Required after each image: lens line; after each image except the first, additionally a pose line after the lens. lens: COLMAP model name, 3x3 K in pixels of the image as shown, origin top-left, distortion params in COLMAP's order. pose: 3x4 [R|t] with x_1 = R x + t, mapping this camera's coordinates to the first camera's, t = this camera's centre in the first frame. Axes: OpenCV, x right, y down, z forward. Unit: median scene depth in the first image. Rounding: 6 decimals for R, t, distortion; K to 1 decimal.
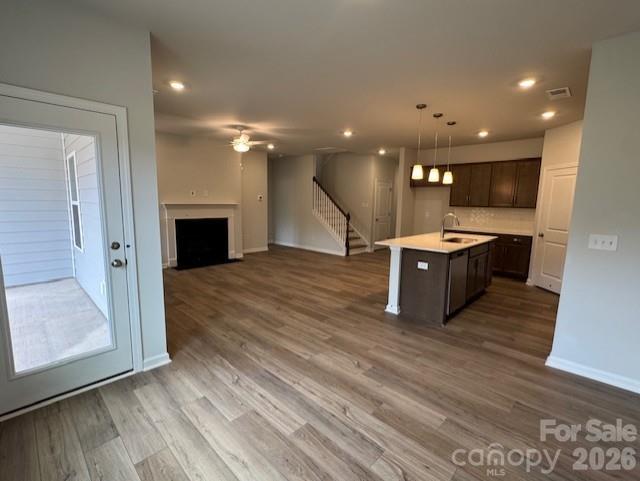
lens RADIAL K [[301.9, 0, 320.0], [0, 301.9, 240.5], [0, 0, 1]] dist [-0.000183, 0.000034]
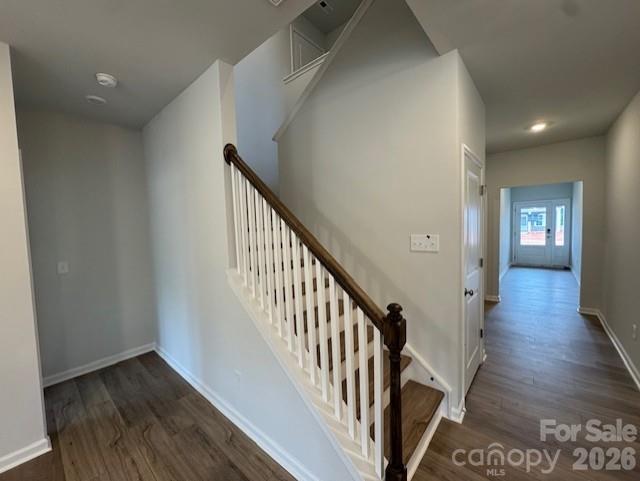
lens RADIAL K [[254.4, 0, 320.0], [0, 254.4, 240.5], [0, 0, 1]] dist [-0.000442, -0.000011]
pose [[0.997361, -0.069888, 0.019676, 0.050106], [0.071437, 0.993012, -0.093933, -0.103364], [-0.012973, 0.095090, 0.995384, 0.783089]]
